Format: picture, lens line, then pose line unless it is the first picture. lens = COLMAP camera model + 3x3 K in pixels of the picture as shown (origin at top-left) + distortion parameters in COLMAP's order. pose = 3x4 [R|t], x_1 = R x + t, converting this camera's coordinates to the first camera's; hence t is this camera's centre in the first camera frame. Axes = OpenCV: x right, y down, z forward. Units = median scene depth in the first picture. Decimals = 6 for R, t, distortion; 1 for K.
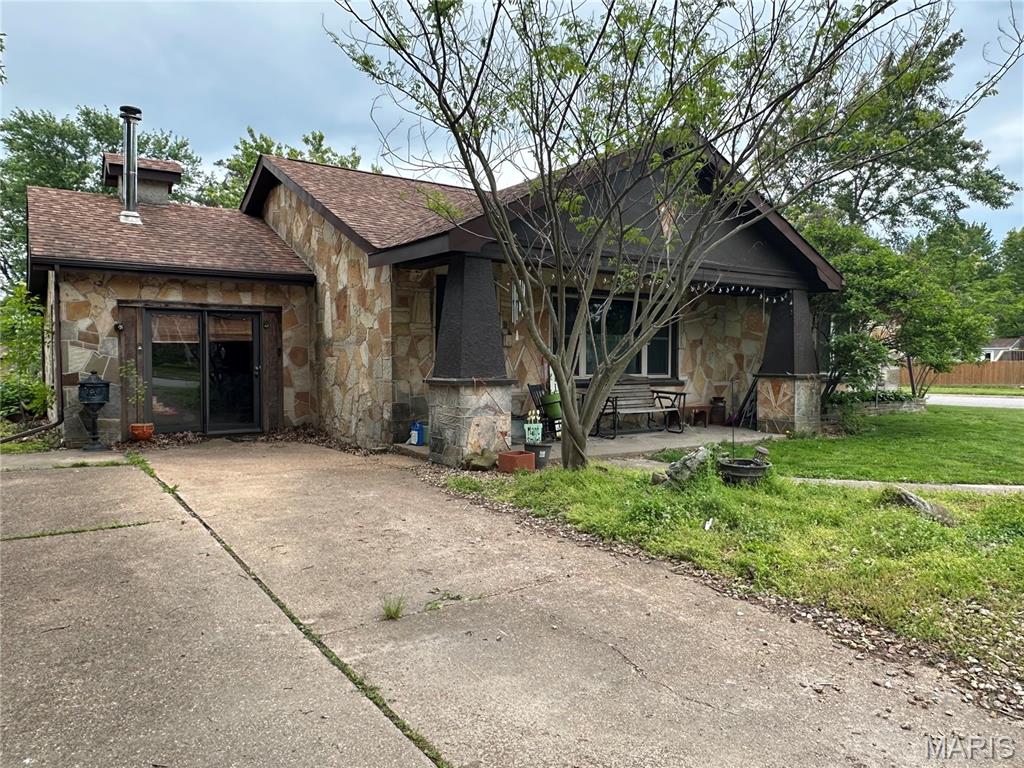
lens RADIAL K [[714.2, 0, 512.0], [0, 714.2, 384.0], [0, 0, 1]] dist [0.000541, -0.002068]
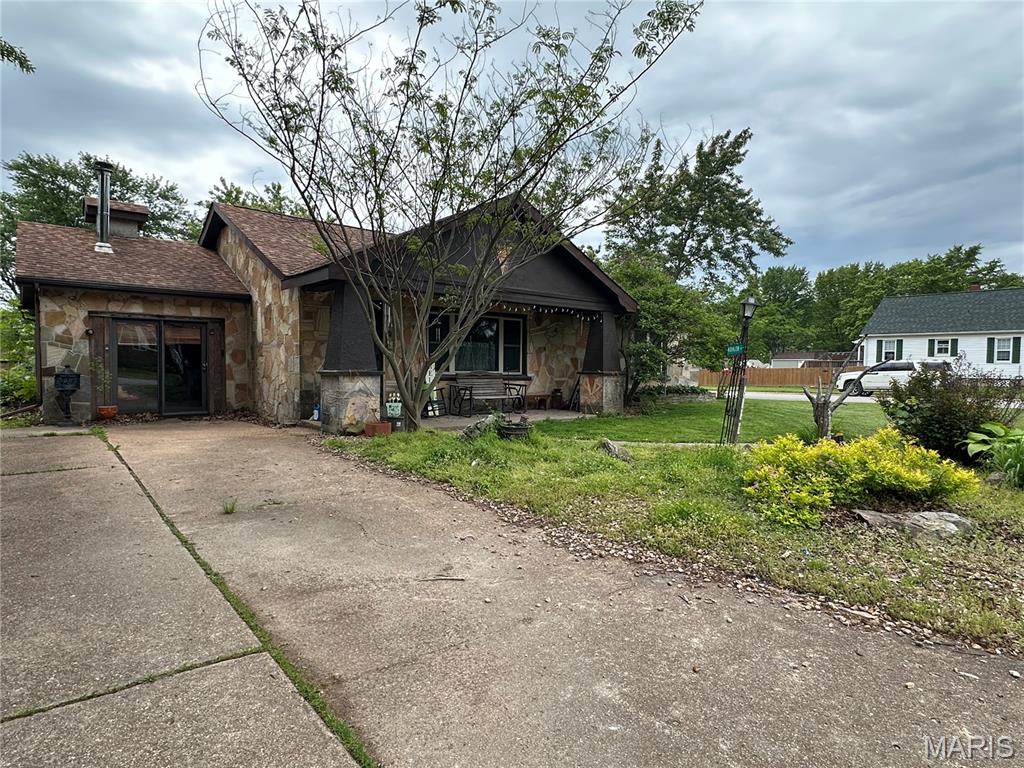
lens RADIAL K [[572.6, 0, 512.0], [0, 572.6, 384.0], [0, 0, 1]] dist [-0.001085, 0.002206]
pose [[0.995667, 0.004031, 0.092903, 0.112365], [-0.003539, 0.999979, -0.005457, 0.017068], [-0.092923, 0.005105, 0.995660, -0.103099]]
